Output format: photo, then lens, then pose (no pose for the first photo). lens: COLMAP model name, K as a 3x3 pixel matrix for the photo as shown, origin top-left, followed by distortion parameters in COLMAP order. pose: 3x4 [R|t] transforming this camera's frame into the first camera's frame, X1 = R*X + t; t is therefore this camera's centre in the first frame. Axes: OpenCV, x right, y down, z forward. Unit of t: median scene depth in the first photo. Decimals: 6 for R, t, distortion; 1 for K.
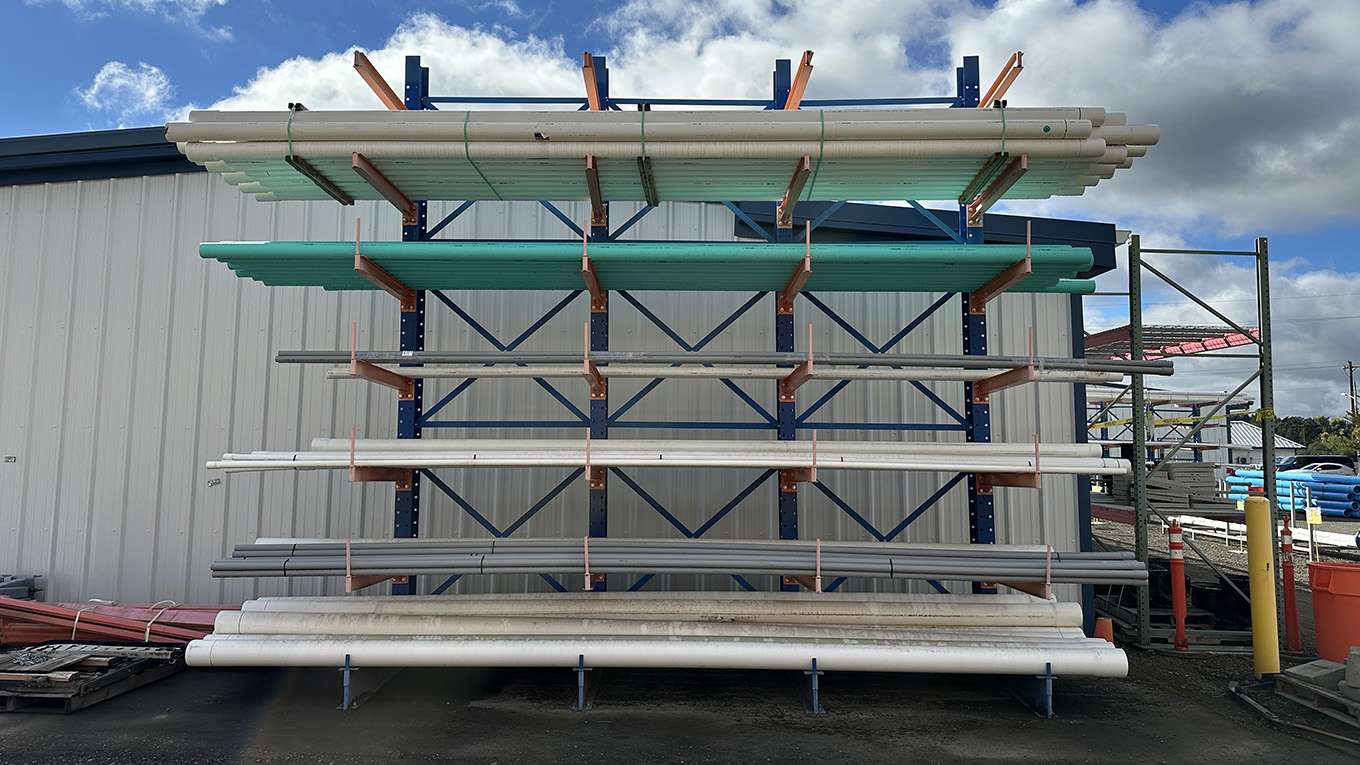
lens RADIAL K [[668.4, 0, 680.0], [0, 668.4, 382.5], [0, 0, 1]] dist [0.040111, 0.000213]
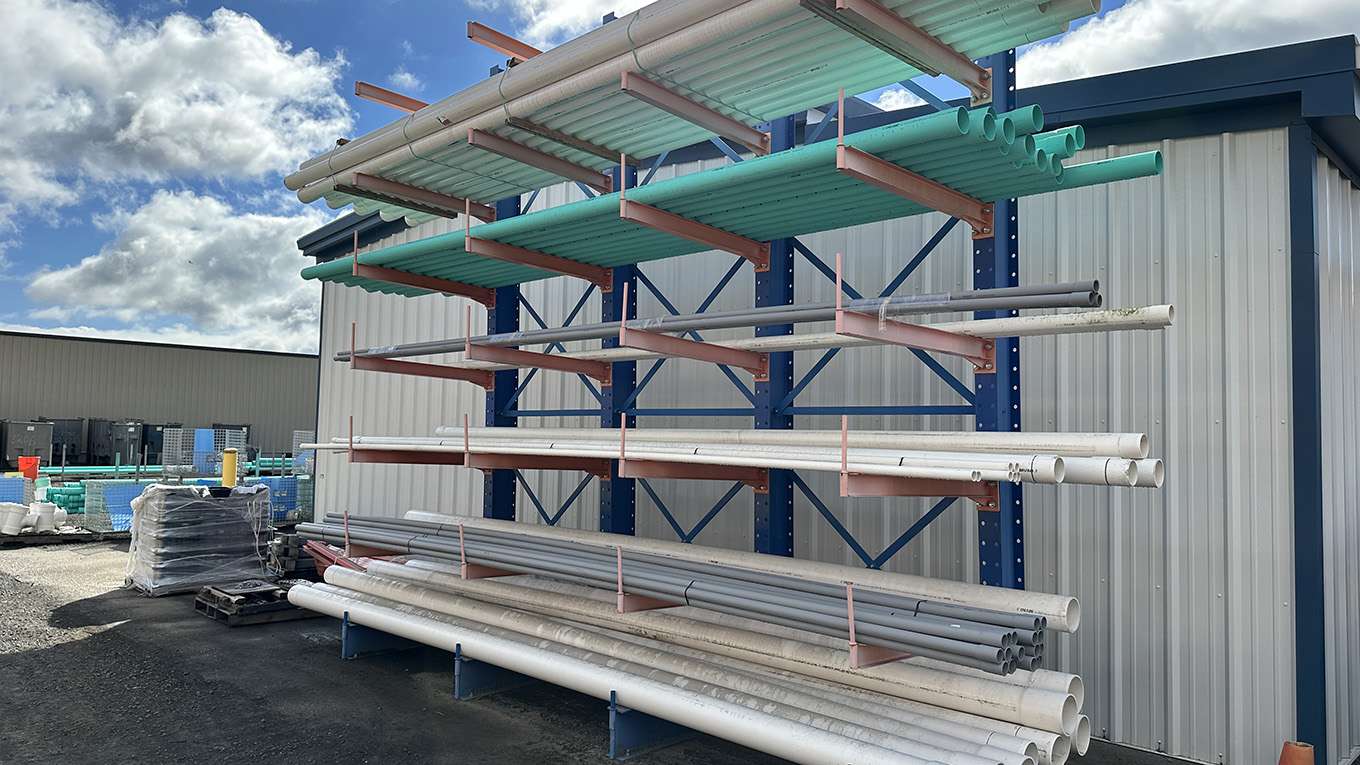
lens RADIAL K [[996.1, 0, 682.5], [0, 996.1, 361.8], [0, 0, 1]] dist [0.007472, 0.003566]
pose [[0.728020, -0.043133, -0.684198, 0.823625], [0.051595, 0.998636, -0.008056, 0.014880], [0.683612, -0.029436, 0.729252, 0.122772]]
